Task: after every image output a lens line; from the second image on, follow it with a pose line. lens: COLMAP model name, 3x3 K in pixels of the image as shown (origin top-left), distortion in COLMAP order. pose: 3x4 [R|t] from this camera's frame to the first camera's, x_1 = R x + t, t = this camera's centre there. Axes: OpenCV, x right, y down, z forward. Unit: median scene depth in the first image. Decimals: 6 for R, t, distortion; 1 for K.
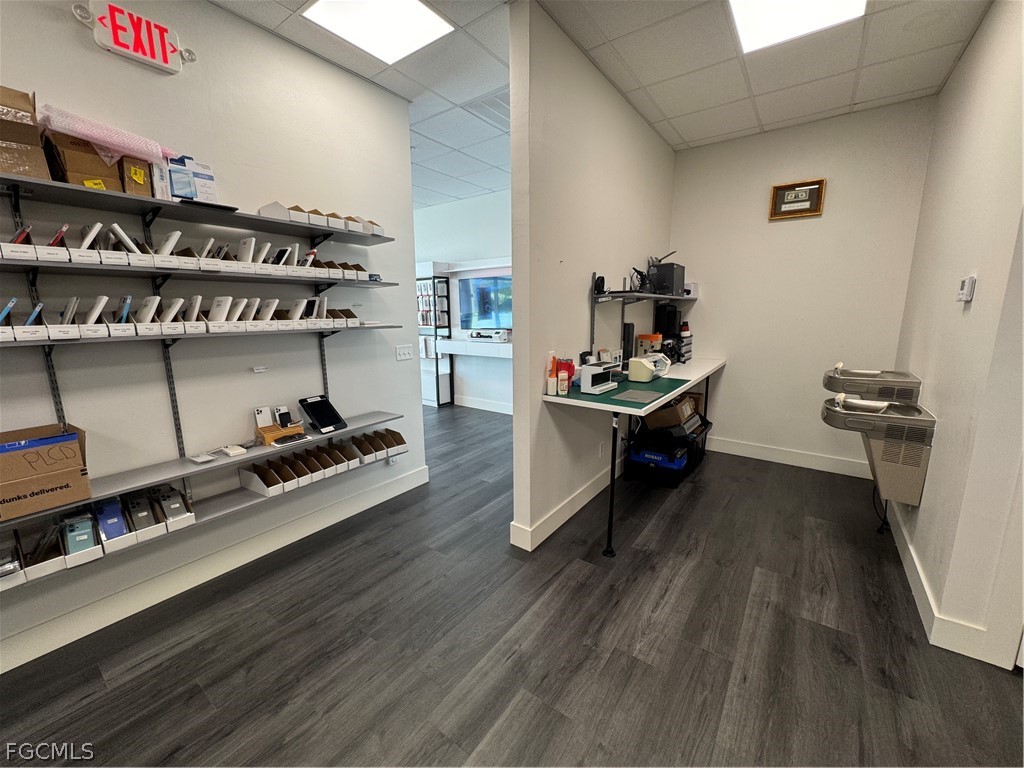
lens RADIAL K [[408.8, 0, 508.7], [0, 408.8, 385.0], [0, 0, 1]] dist [-0.003455, 0.000108]
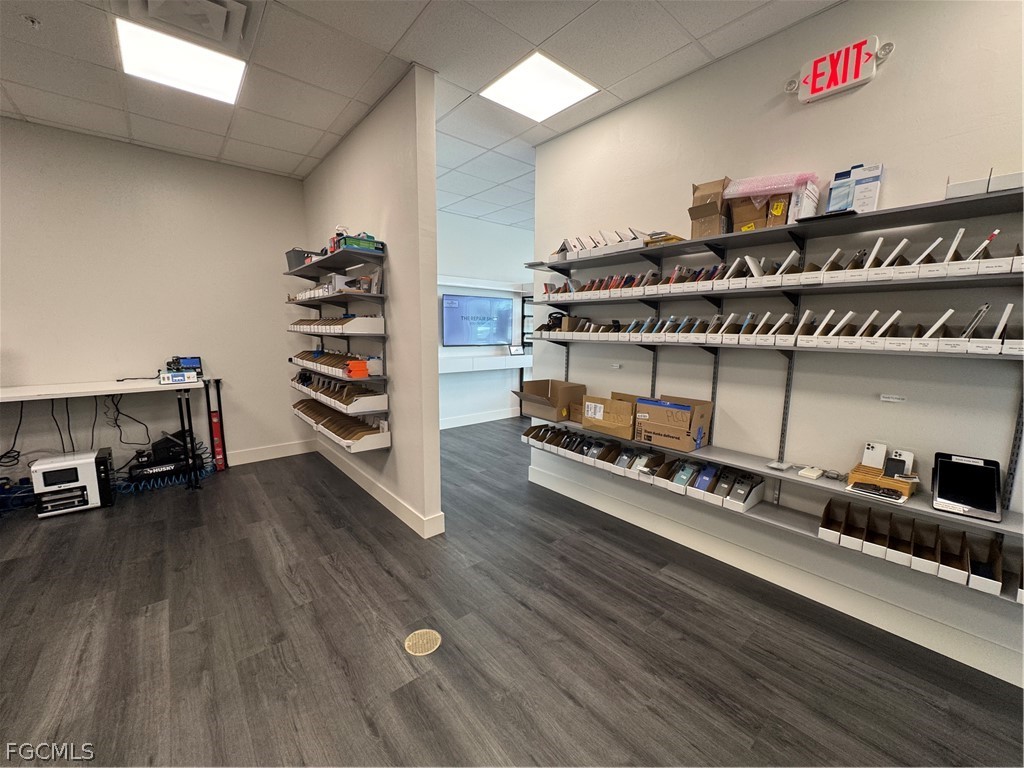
lens RADIAL K [[408.8, 0, 512.2], [0, 408.8, 381.8], [0, 0, 1]] dist [-0.003455, 0.000108]
pose [[-0.230984, 0.138161, -0.963098, 0.417631], [-0.178316, 0.967089, 0.181500, -0.103144], [0.956478, 0.213659, -0.198746, 0.555525]]
